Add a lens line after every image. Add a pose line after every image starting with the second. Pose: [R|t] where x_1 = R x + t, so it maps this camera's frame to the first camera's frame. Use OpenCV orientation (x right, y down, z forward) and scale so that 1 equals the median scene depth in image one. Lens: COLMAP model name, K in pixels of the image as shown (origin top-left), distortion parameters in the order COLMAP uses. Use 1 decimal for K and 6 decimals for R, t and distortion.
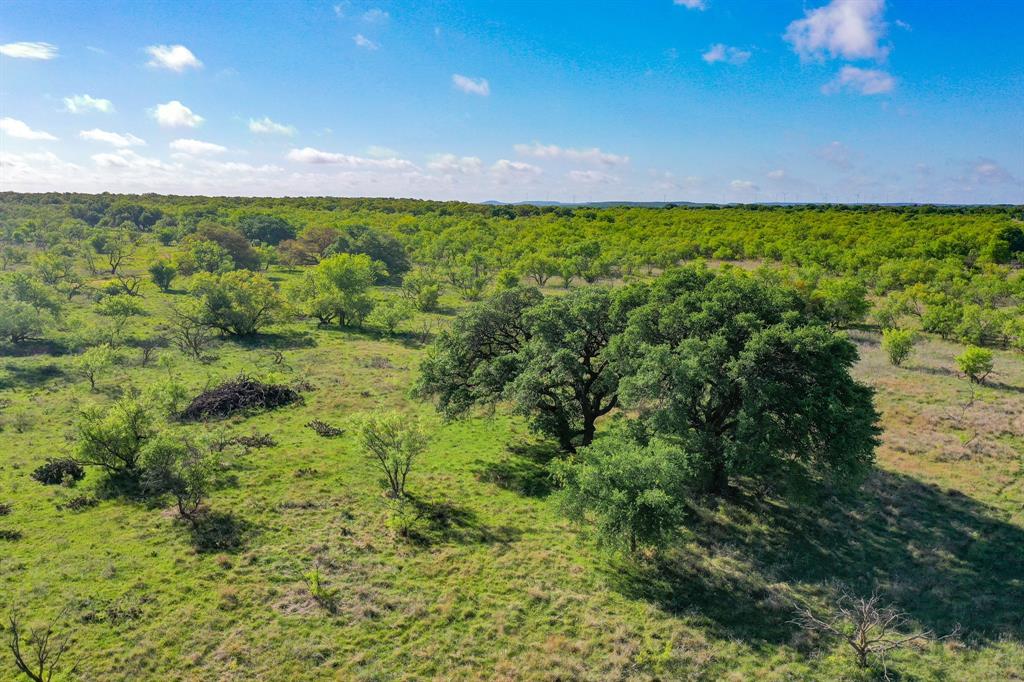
lens RADIAL K [[832.7, 0, 510.9], [0, 832.7, 339.5], [0, 0, 1]] dist [0.003653, 0.002338]
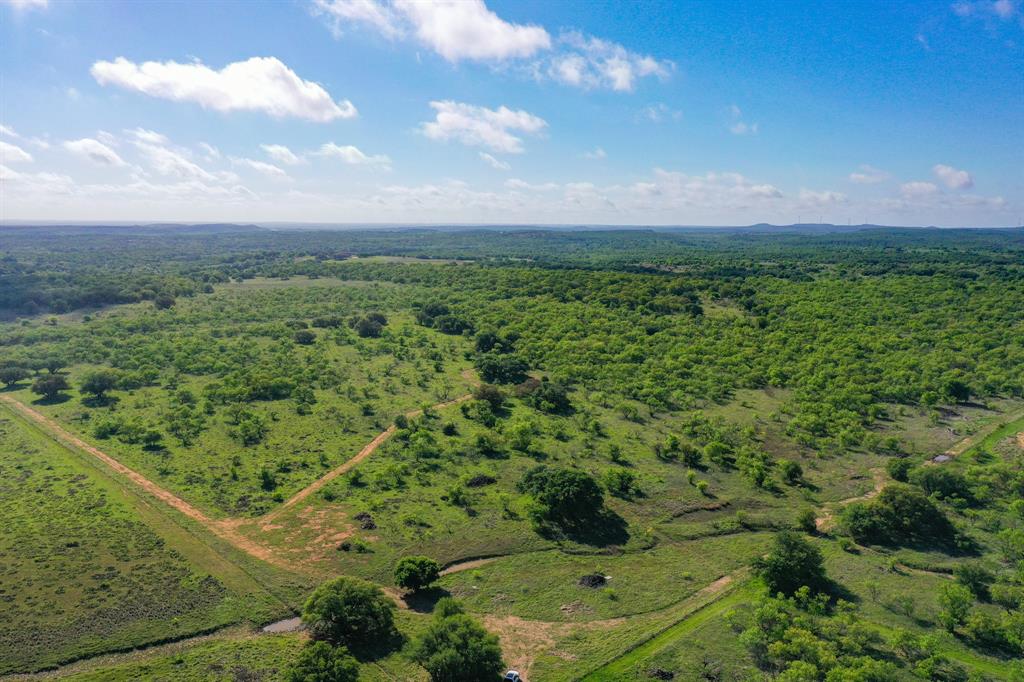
lens RADIAL K [[832.7, 0, 511.6], [0, 832.7, 341.9], [0, 0, 1]] dist [0.003653, 0.002338]
pose [[0.941439, 0.042128, -0.334542, 1.539090], [-0.041875, 0.999091, 0.007972, -0.869610], [0.334574, 0.006504, 0.942347, -3.744297]]
